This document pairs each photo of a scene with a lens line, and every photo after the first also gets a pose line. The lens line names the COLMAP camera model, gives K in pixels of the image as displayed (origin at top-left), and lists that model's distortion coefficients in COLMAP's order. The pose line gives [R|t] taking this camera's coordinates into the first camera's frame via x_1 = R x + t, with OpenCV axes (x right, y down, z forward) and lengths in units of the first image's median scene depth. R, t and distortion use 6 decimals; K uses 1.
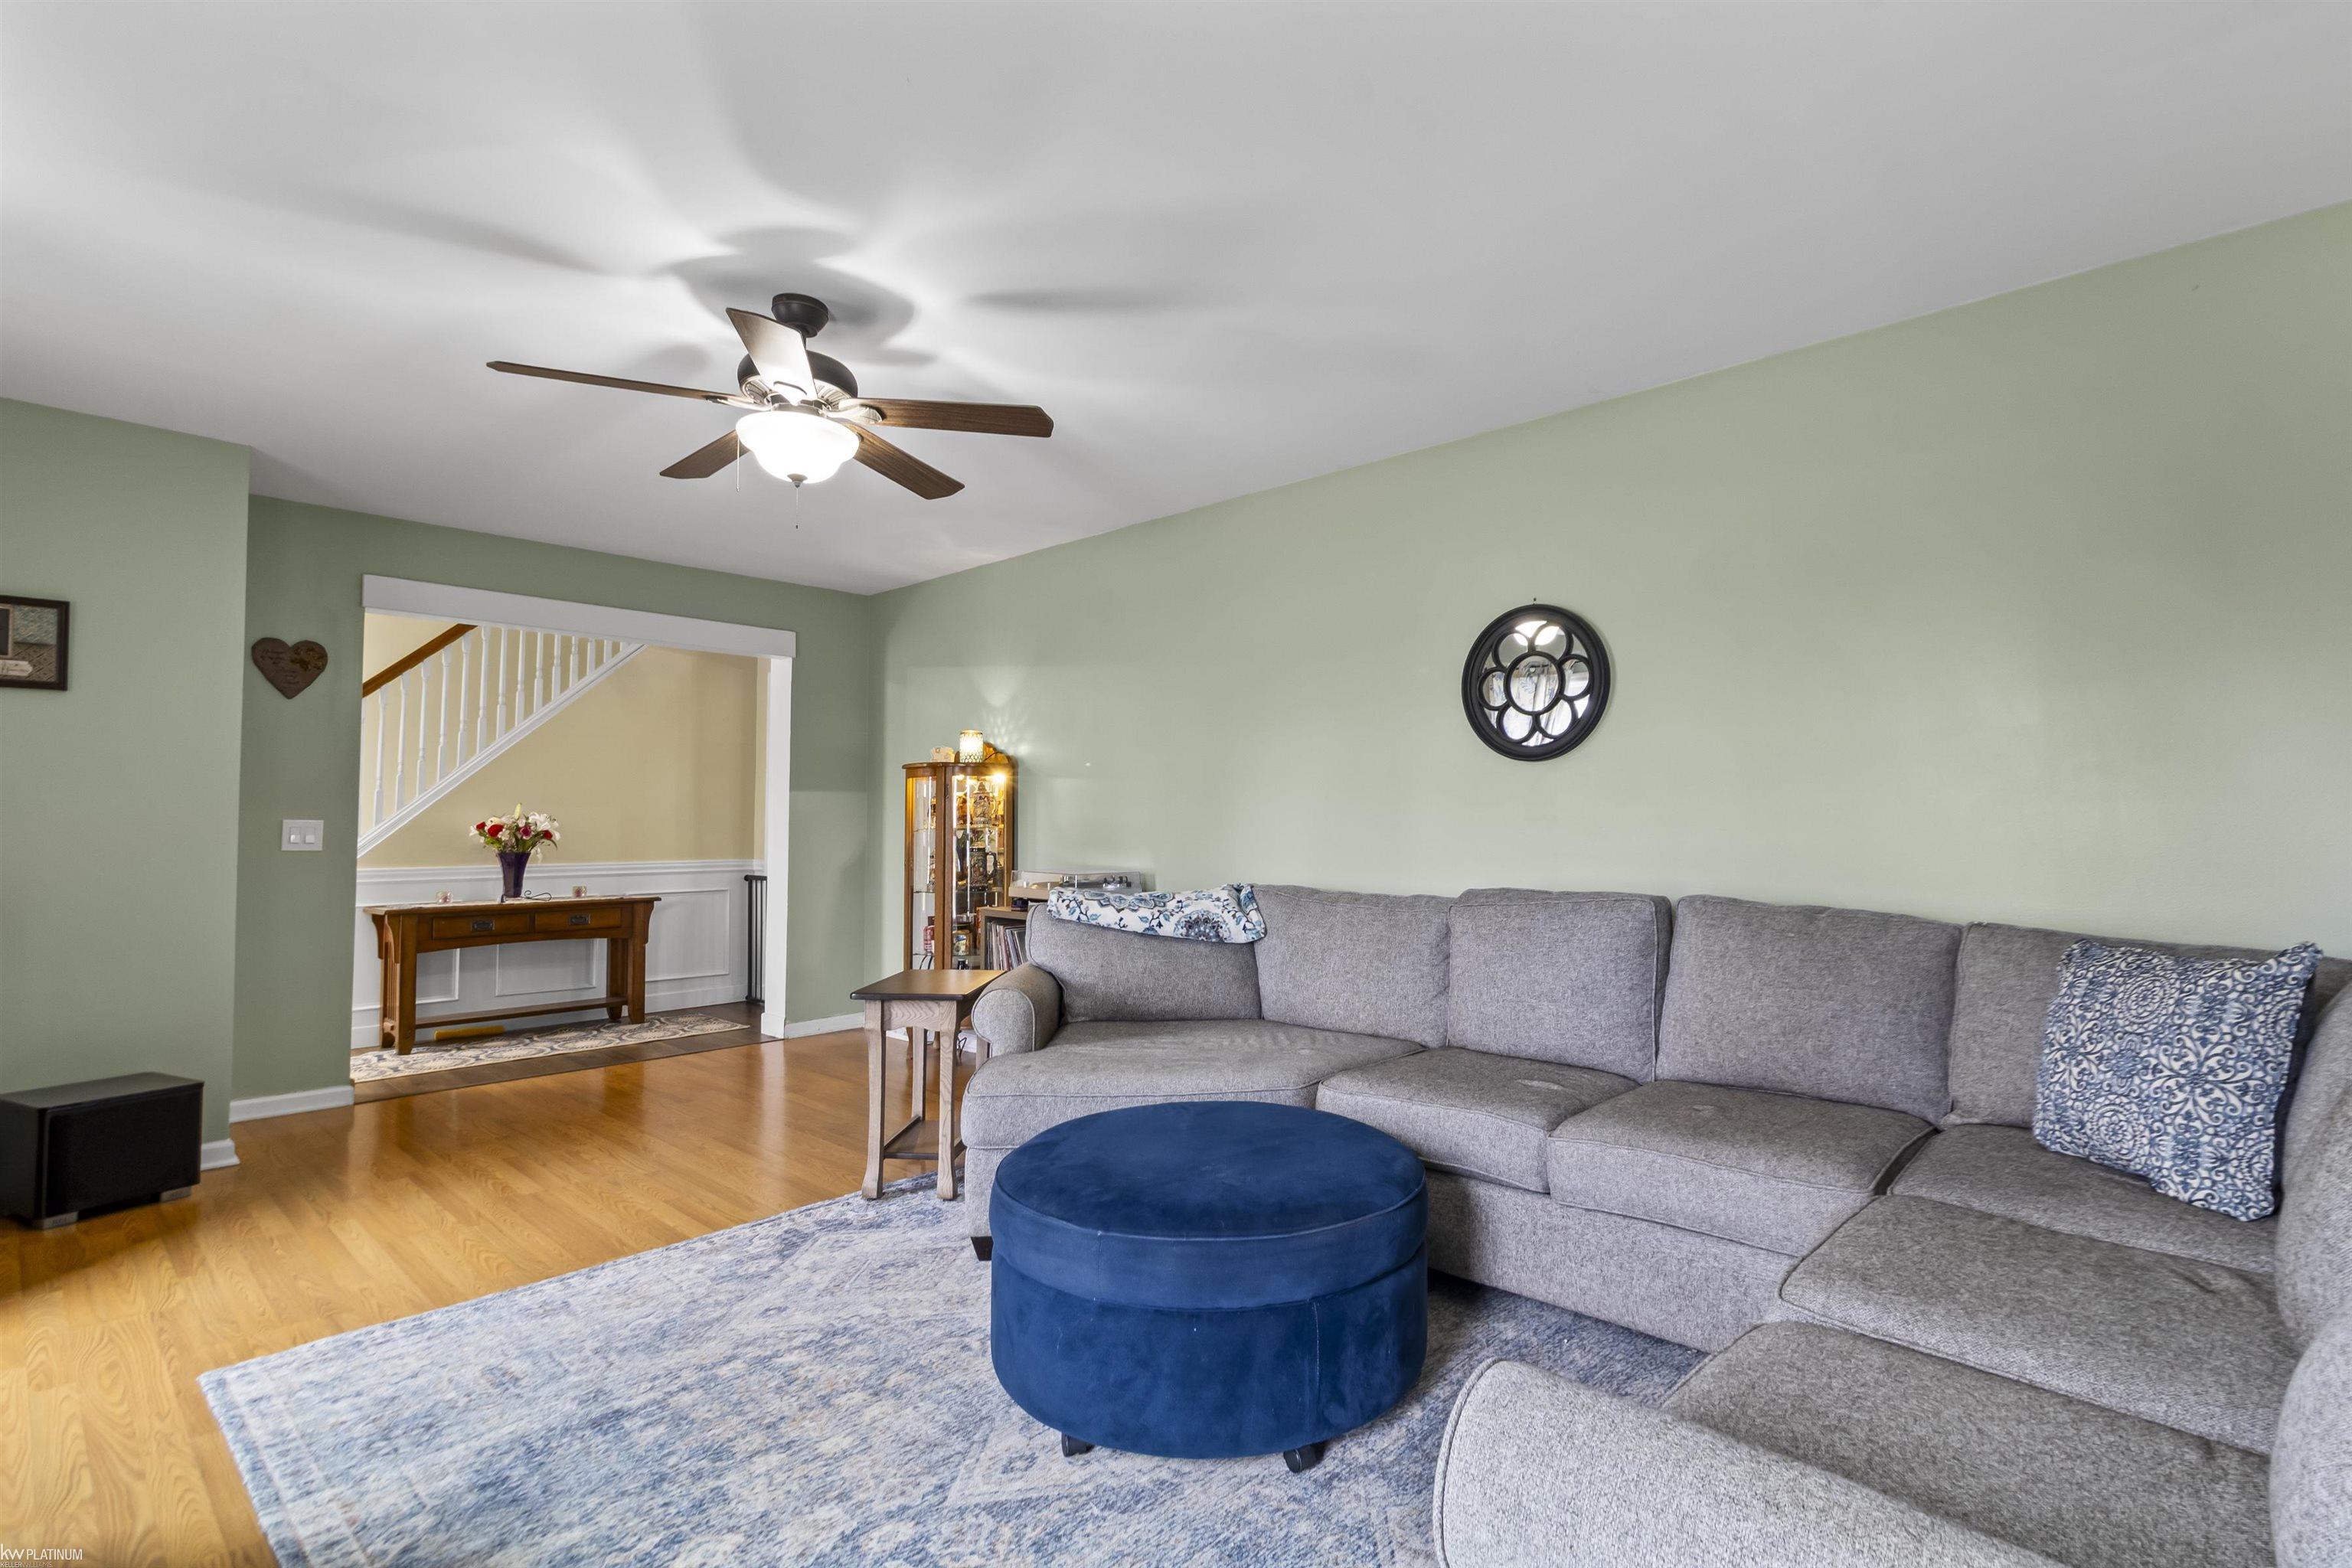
lens RADIAL K [[1104.1, 0, 1212.9], [0, 1104.1, 773.9], [0, 0, 1]] dist [-0.000276, -0.000042]
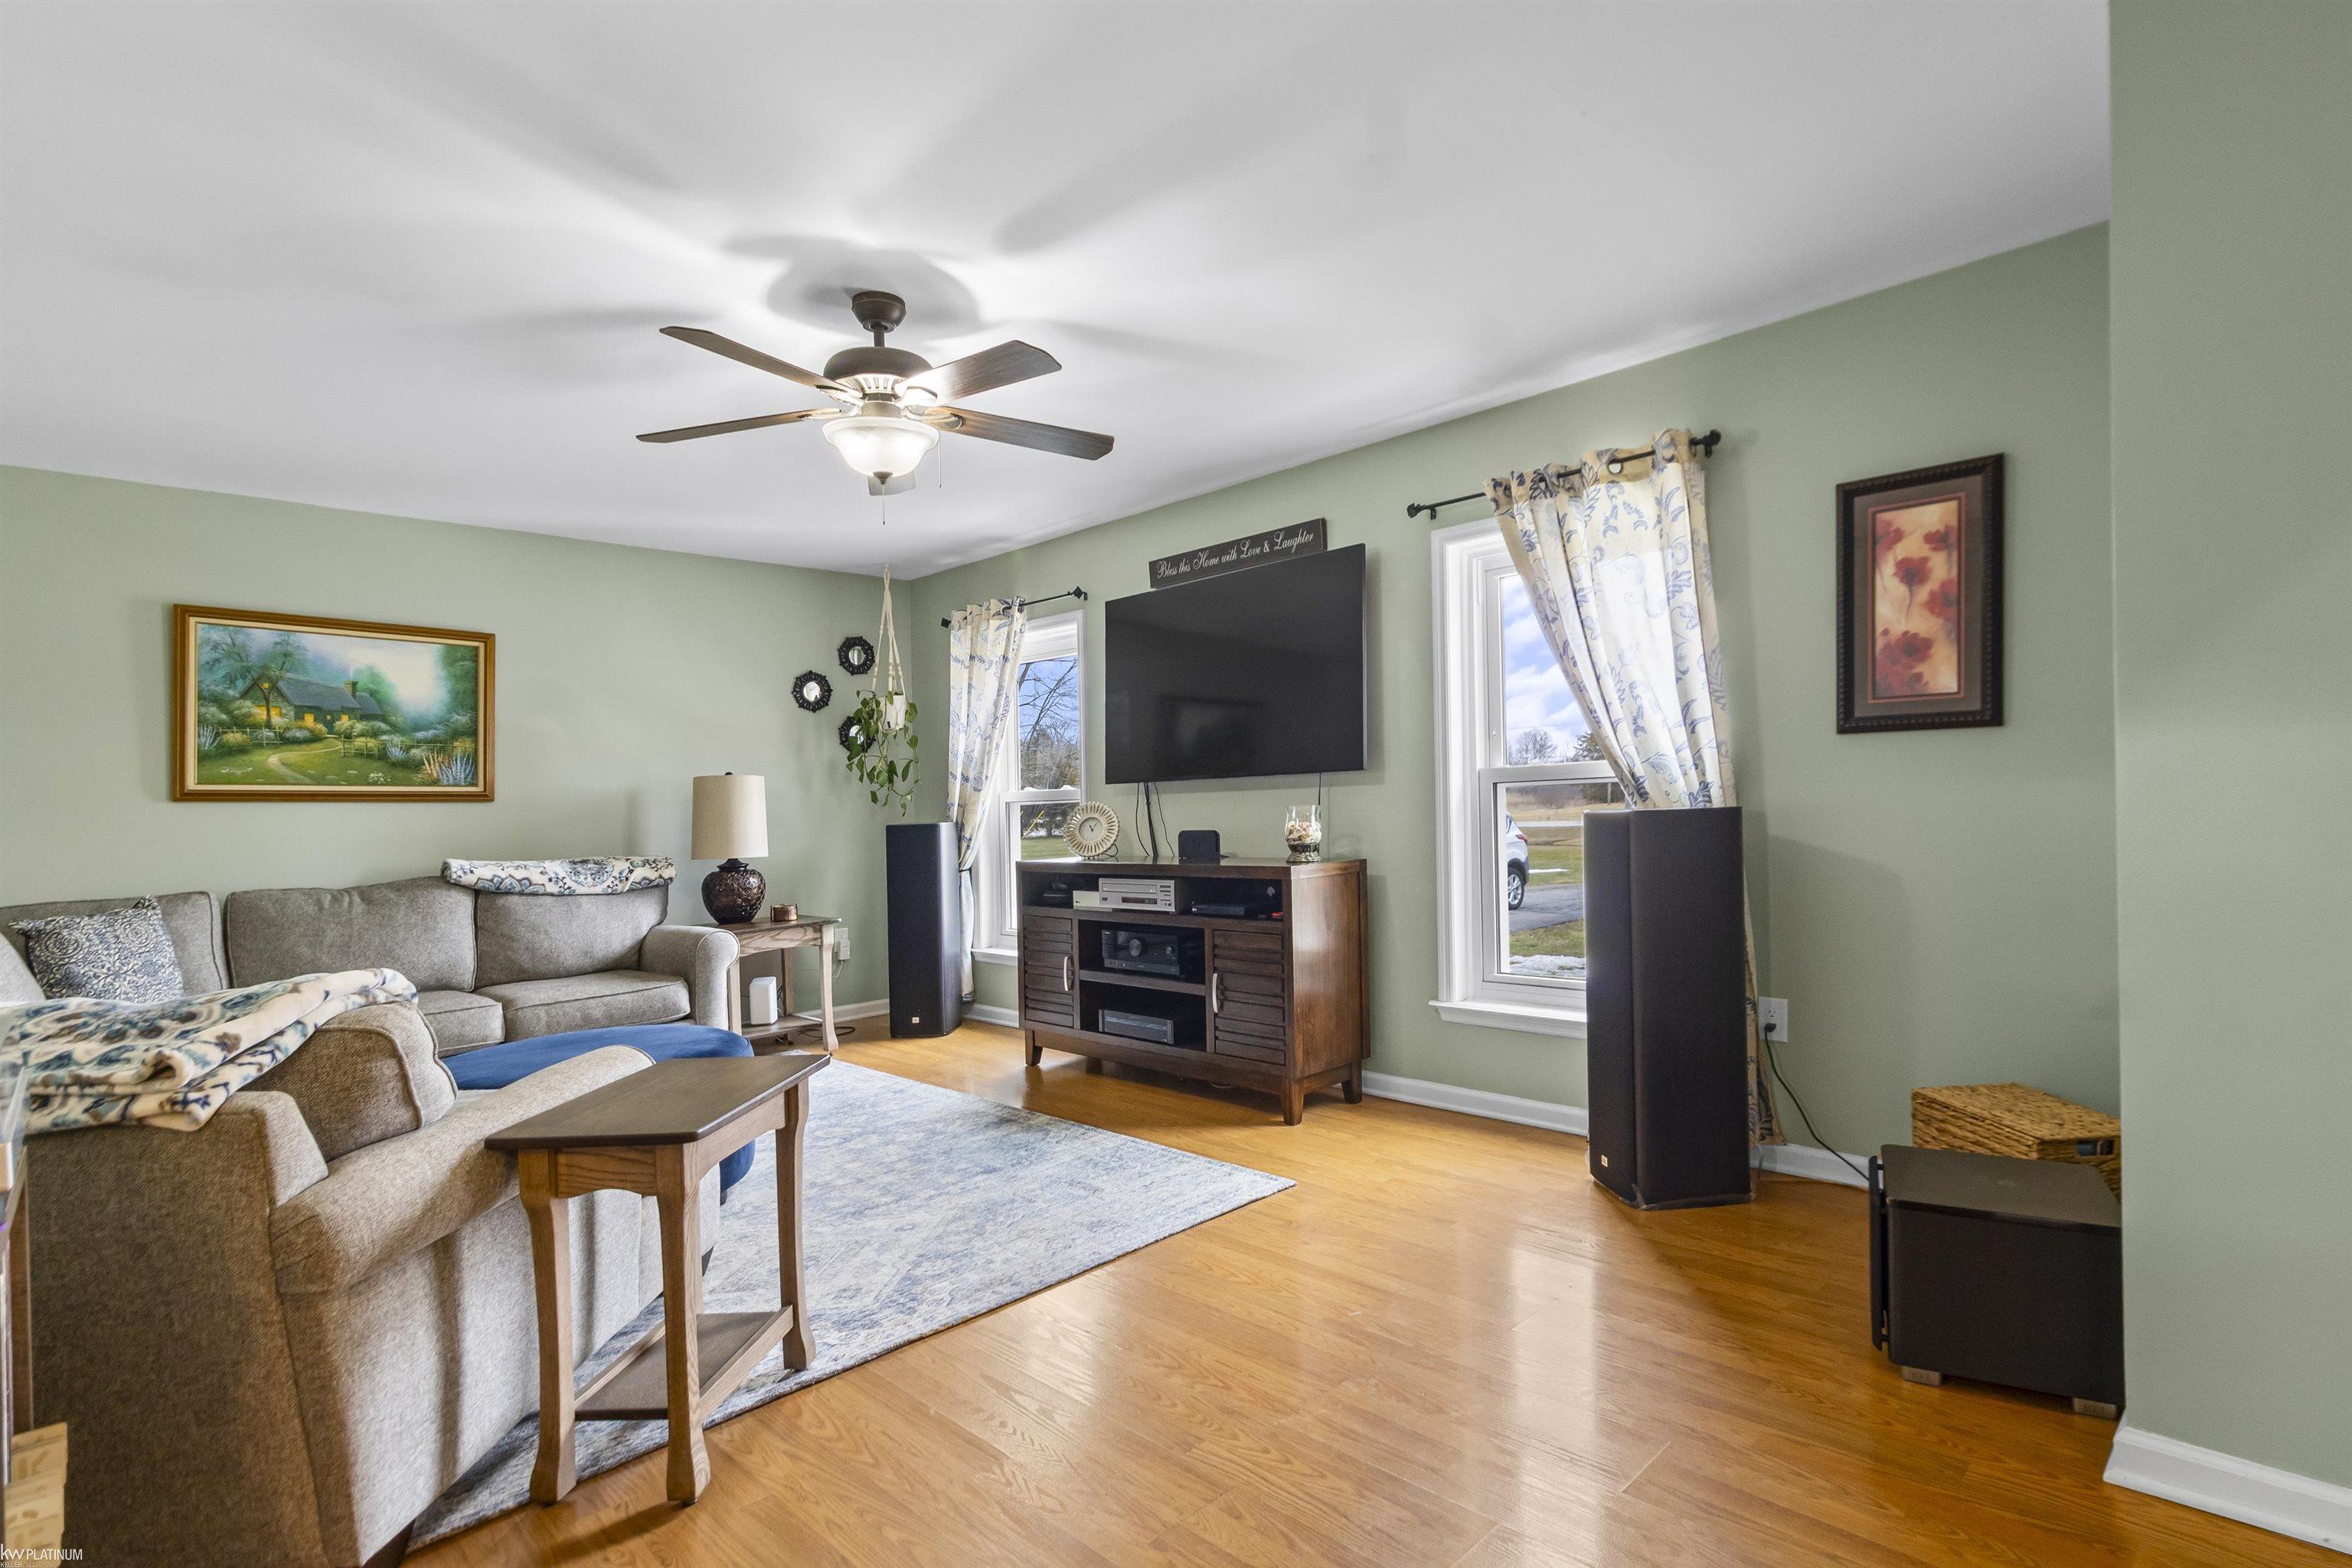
lens RADIAL K [[1104.1, 0, 1212.9], [0, 1104.1, 773.9], [0, 0, 1]] dist [-0.000276, -0.000042]
pose [[-0.999499, 0.029443, 0.011653, -0.792476], [0.028702, 0.997826, -0.059325, 0.092091], [-0.013374, -0.058961, -0.998171, 2.313950]]
